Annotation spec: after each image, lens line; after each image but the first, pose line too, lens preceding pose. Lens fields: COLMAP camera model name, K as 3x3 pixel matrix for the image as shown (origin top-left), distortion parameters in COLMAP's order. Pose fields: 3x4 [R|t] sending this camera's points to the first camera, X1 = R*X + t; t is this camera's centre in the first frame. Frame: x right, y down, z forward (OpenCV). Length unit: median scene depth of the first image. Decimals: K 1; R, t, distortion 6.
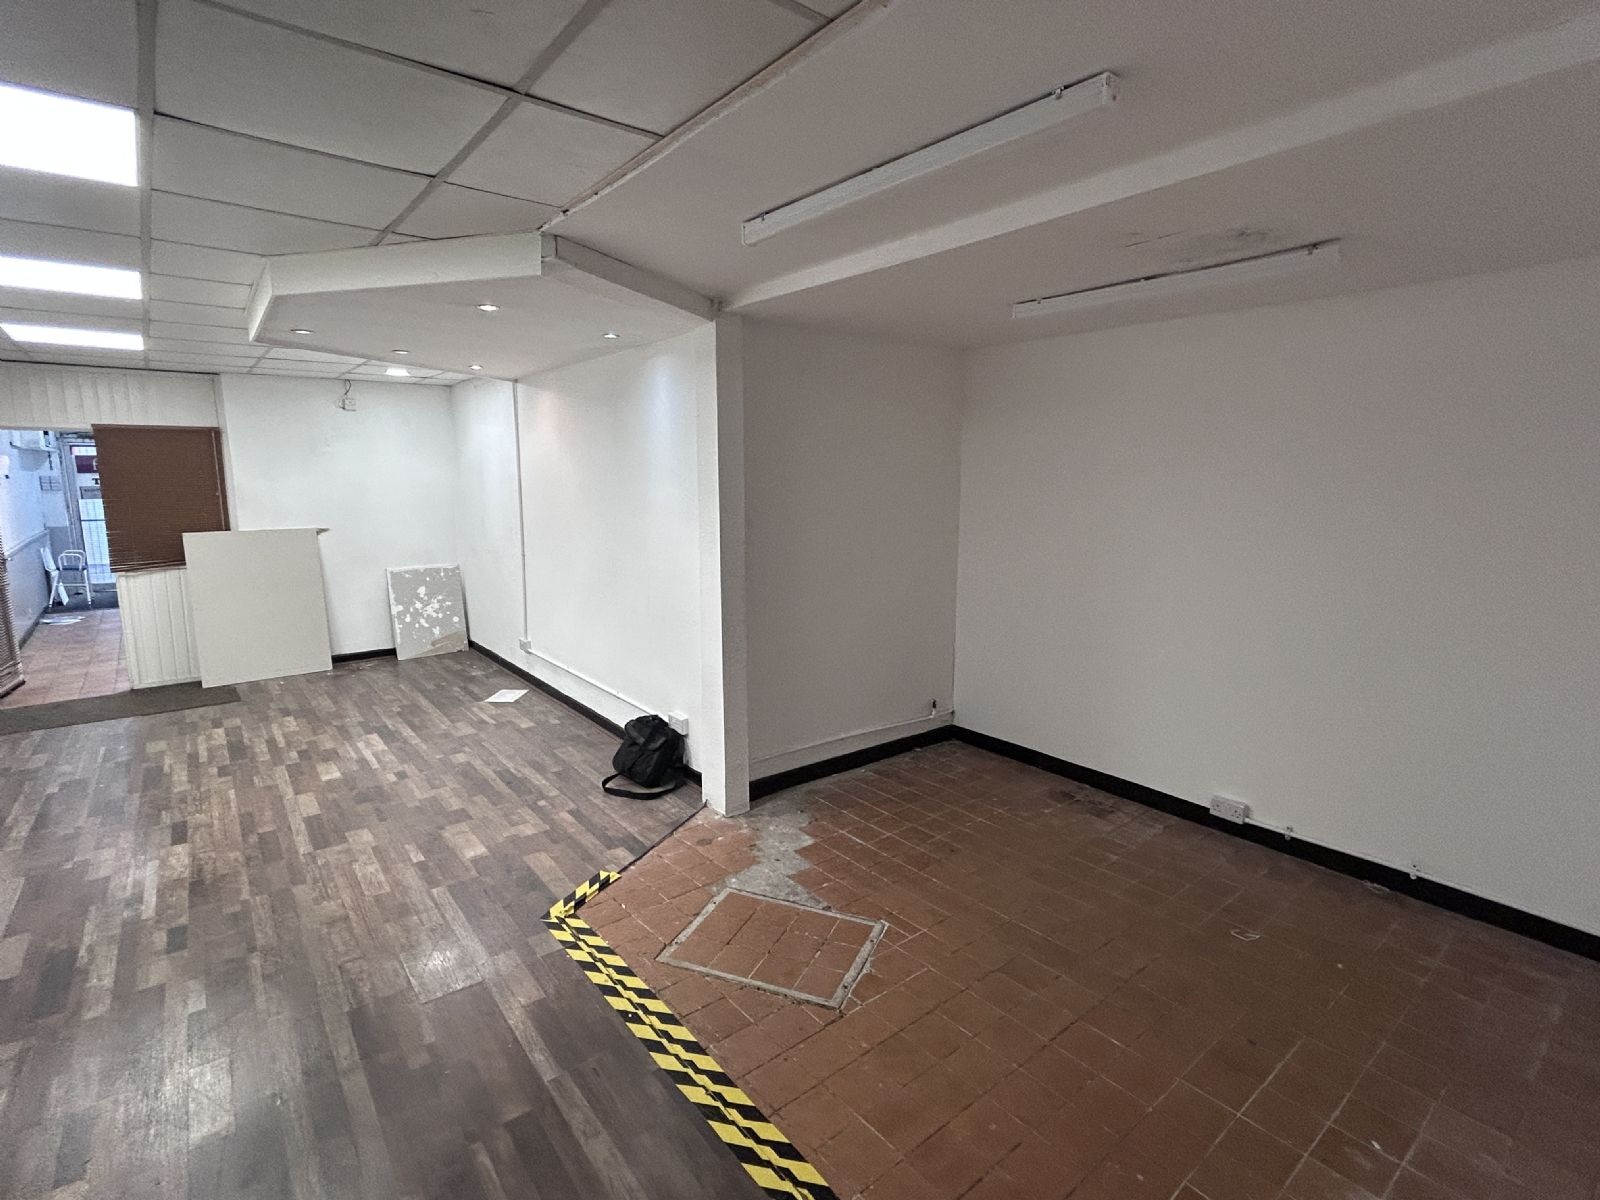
lens RADIAL K [[787.1, 0, 801.5], [0, 787.1, 595.2], [0, 0, 1]] dist [0.012408, 0.004056]
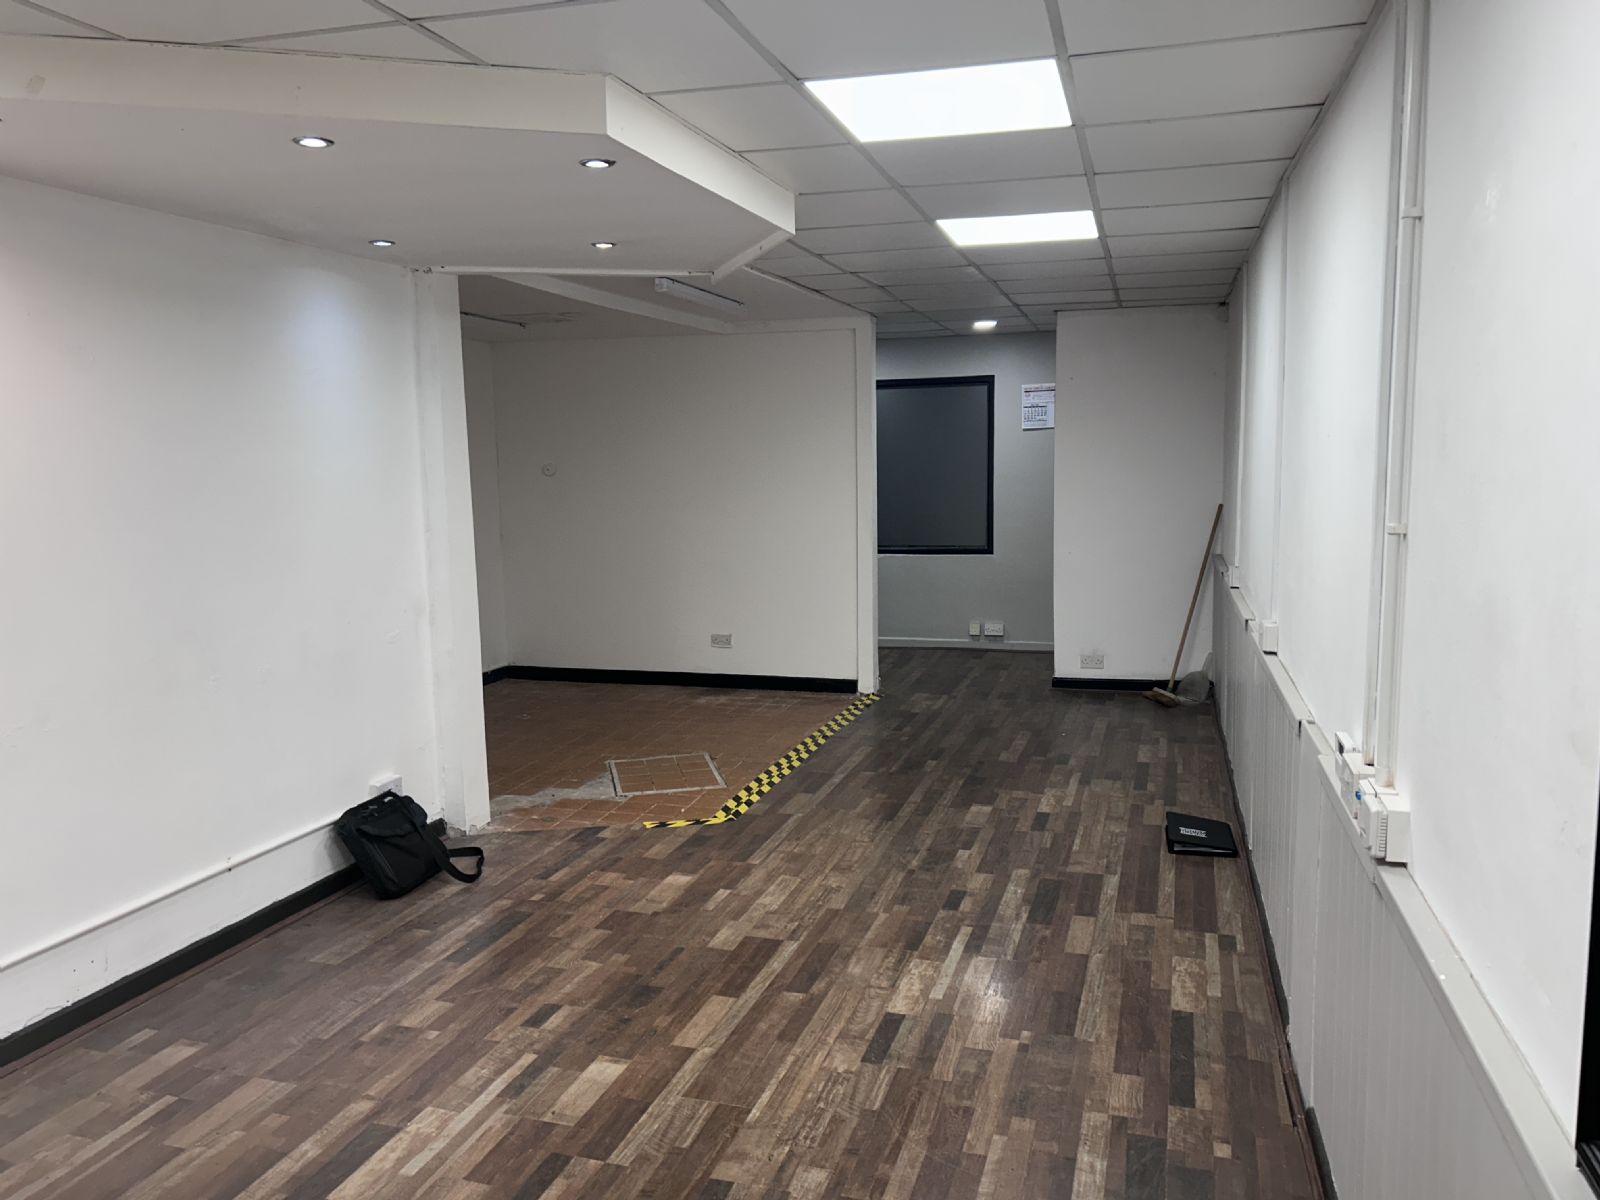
lens RADIAL K [[1212.0, 0, 801.4], [0, 1212.0, 600.7], [0, 0, 1]] dist [0.044176, -0.007202]
pose [[-0.575874, -0.085829, 0.813021, -1.442287], [0.147232, 0.967326, 0.206405, -0.197796], [-0.804172, 0.238566, -0.544421, 1.458021]]
